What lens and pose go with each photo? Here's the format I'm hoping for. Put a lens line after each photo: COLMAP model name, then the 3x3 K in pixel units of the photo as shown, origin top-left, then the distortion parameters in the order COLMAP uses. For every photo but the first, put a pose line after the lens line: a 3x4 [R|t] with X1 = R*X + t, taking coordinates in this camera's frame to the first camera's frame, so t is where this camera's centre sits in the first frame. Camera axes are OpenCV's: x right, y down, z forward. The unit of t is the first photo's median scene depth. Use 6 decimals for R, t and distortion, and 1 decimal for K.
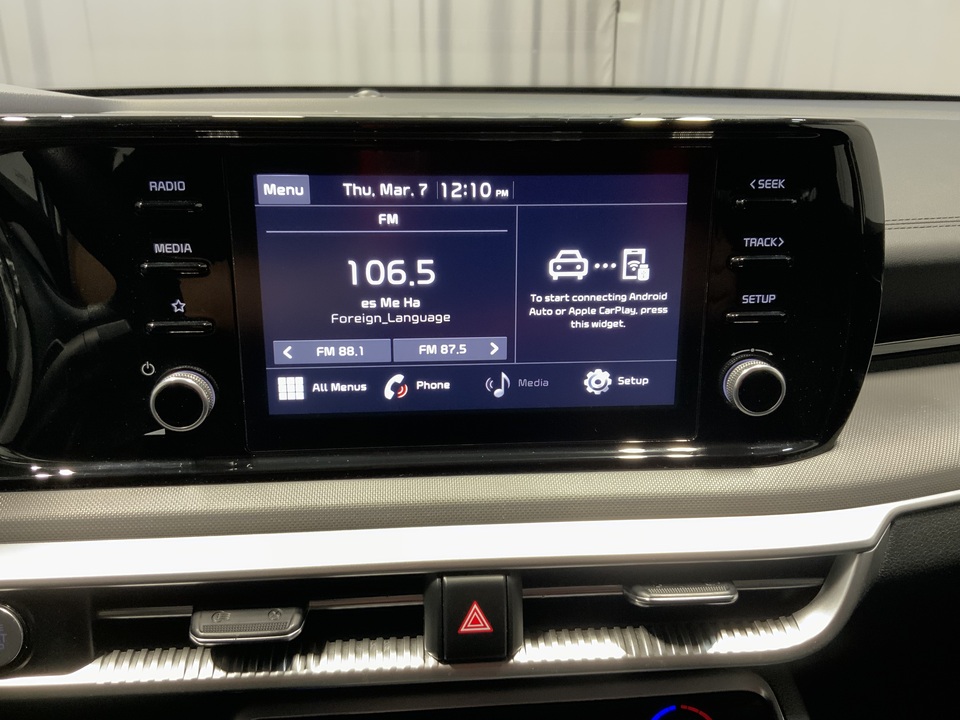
lens RADIAL K [[859.4, 0, 480.0], [0, 859.4, 360.0], [0, 0, 1]] dist [0.103797, -0.237789]
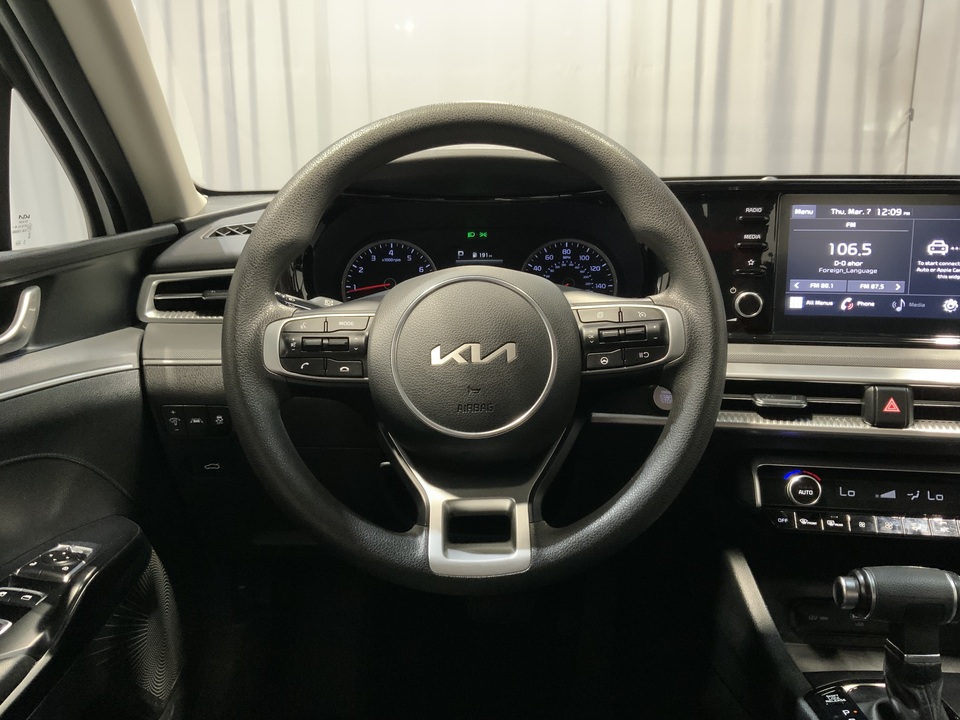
lens RADIAL K [[813.8, 0, 480.0], [0, 813.8, 360.0], [0, 0, 1]] dist [0.063657, -0.139523]
pose [[0.966208, 0.040847, -0.254505, -0.462533], [-0.072448, 0.990597, -0.116059, 0.479379], [0.247371, 0.130575, 0.960082, -1.175778]]
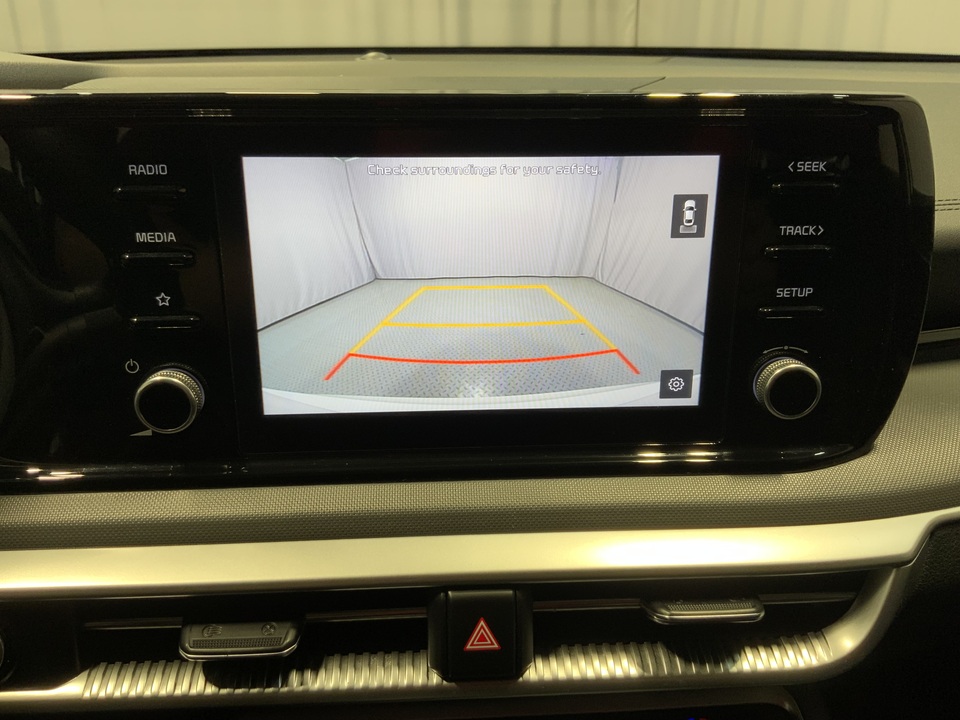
lens RADIAL K [[859.4, 0, 480.0], [0, 859.4, 360.0], [0, 0, 1]] dist [0.103797, -0.237789]
pose [[0.999781, 0.006152, -0.019998, 0.008947], [-0.005122, 0.998678, 0.051151, -0.045342], [0.020286, -0.051038, 0.998491, 0.076876]]
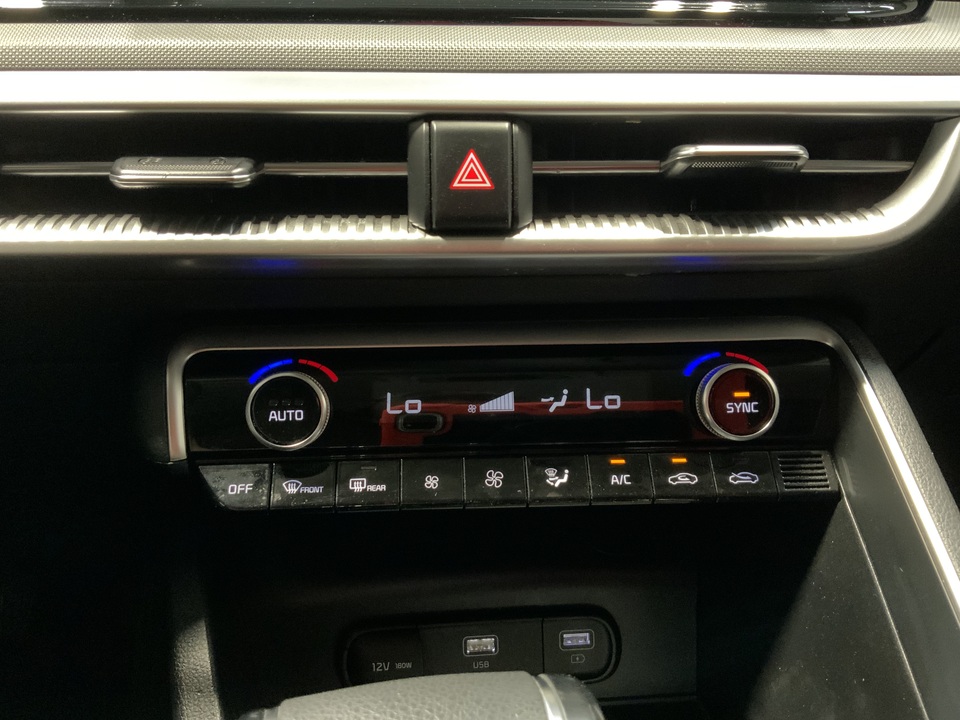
lens RADIAL K [[859.4, 0, 480.0], [0, 859.4, 360.0], [0, 0, 1]] dist [0.103797, -0.237789]
pose [[0.999660, 0.008905, -0.024506, 0.021970], [-0.008403, 0.999754, 0.020512, 0.438029], [0.024683, -0.020299, 0.999489, 0.205363]]
